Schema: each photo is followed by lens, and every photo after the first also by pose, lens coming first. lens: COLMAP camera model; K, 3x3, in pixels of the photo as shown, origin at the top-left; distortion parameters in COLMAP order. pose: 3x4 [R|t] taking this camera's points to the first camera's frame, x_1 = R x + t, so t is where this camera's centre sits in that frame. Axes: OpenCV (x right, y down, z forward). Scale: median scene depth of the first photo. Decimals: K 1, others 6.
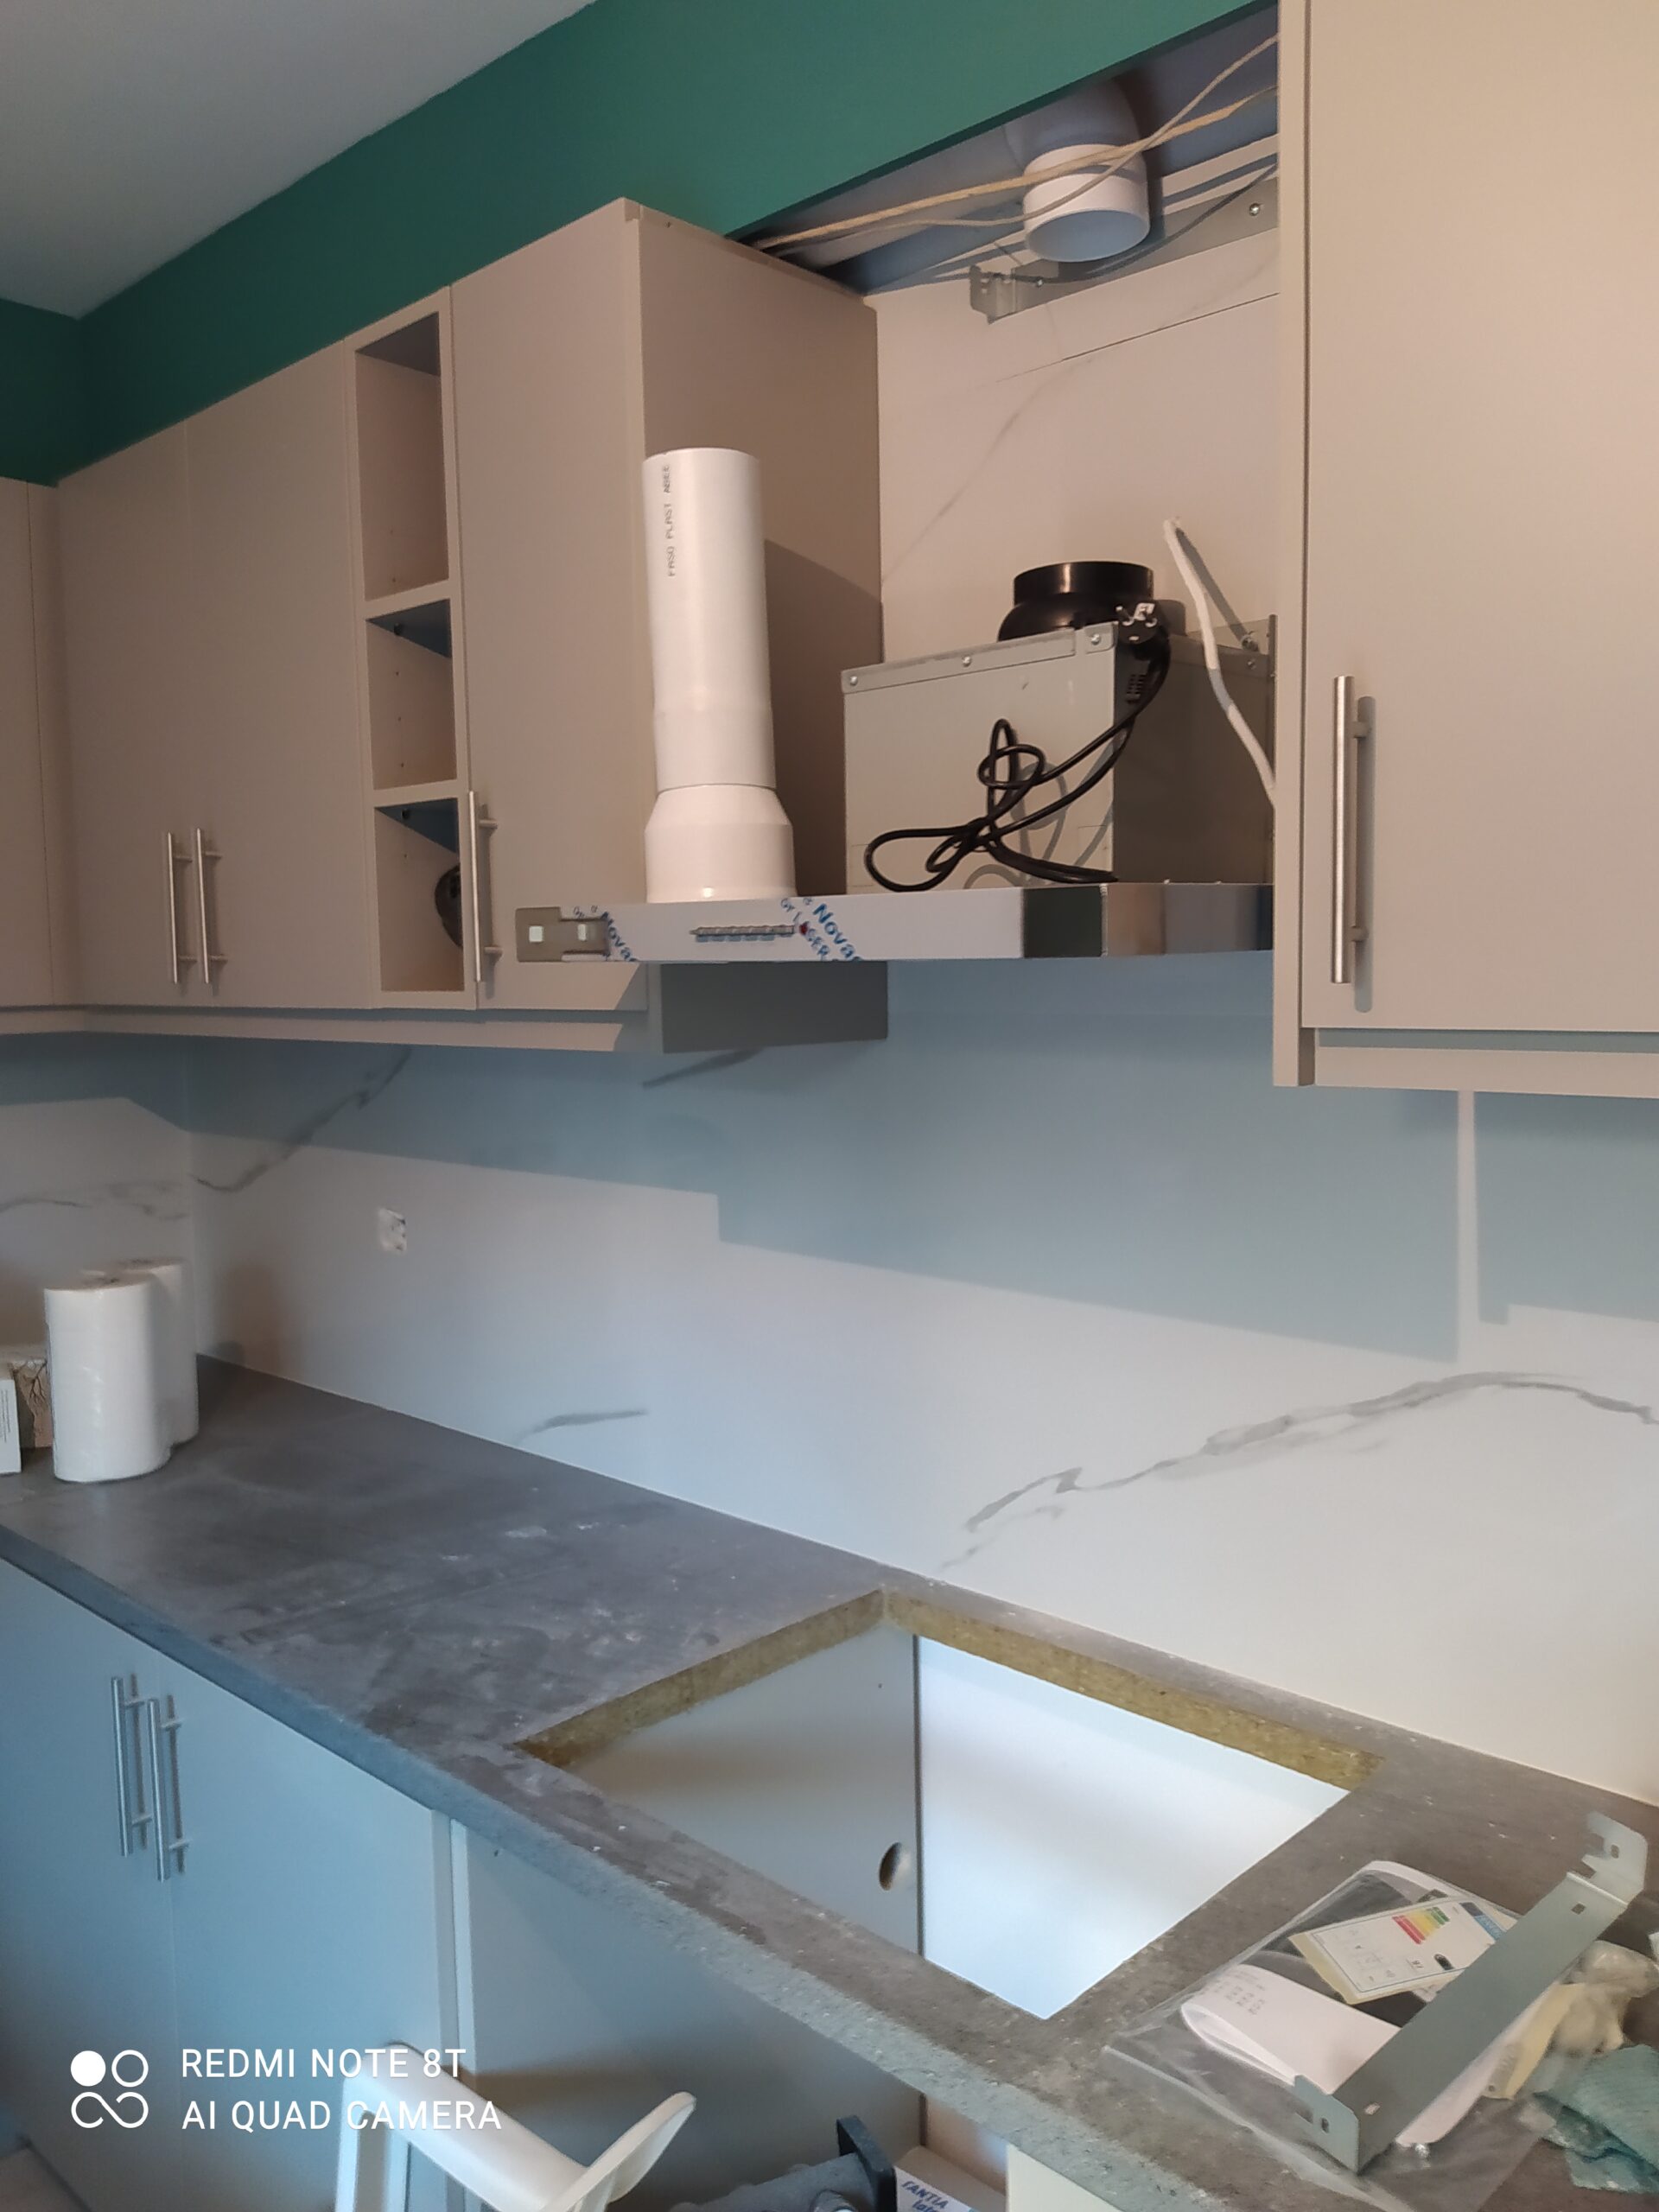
lens RADIAL K [[1674.7, 0, 831.9], [0, 1674.7, 1101.4], [0, 0, 1]] dist [-0.002218, -0.002477]
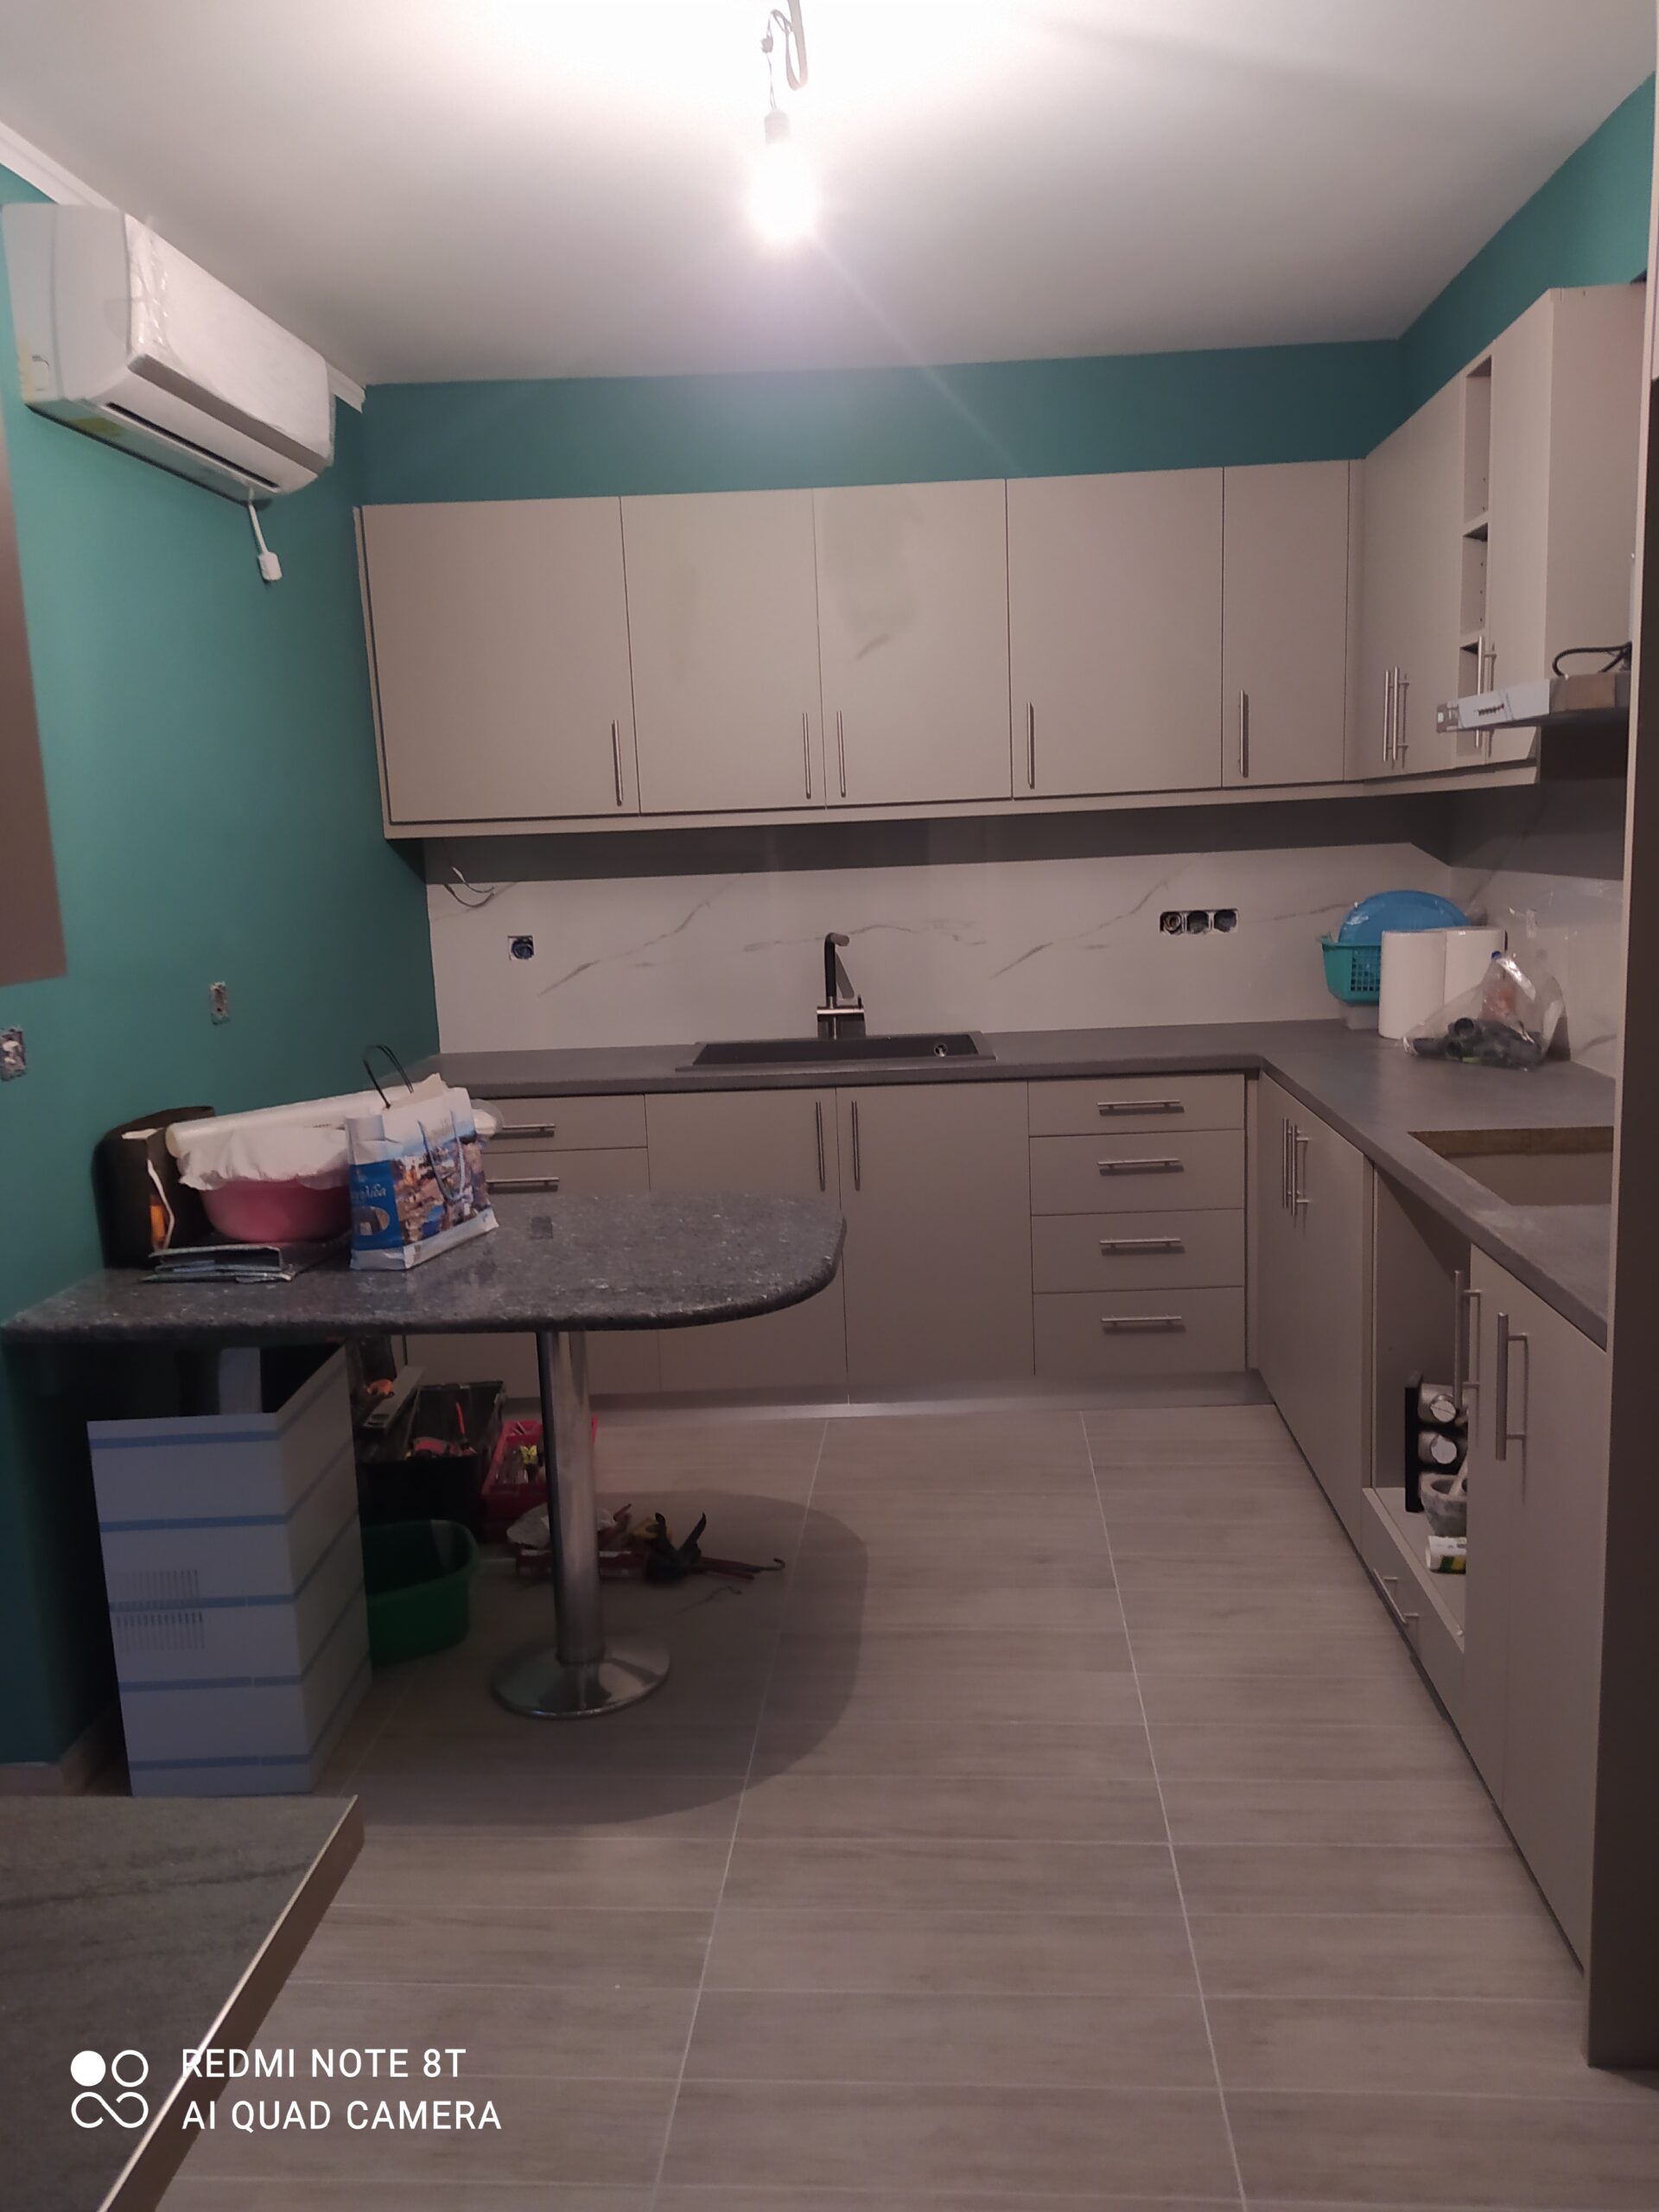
lens RADIAL K [[1667.4, 0, 820.1], [0, 1667.4, 1122.8], [0, 0, 1]] dist [0.116420, -0.190699]
pose [[0.618218, 0.128523, -0.775428, 0.803141], [-0.039065, 0.990346, 0.133000, 0.111960], [0.785035, -0.051931, 0.617270, -0.676997]]
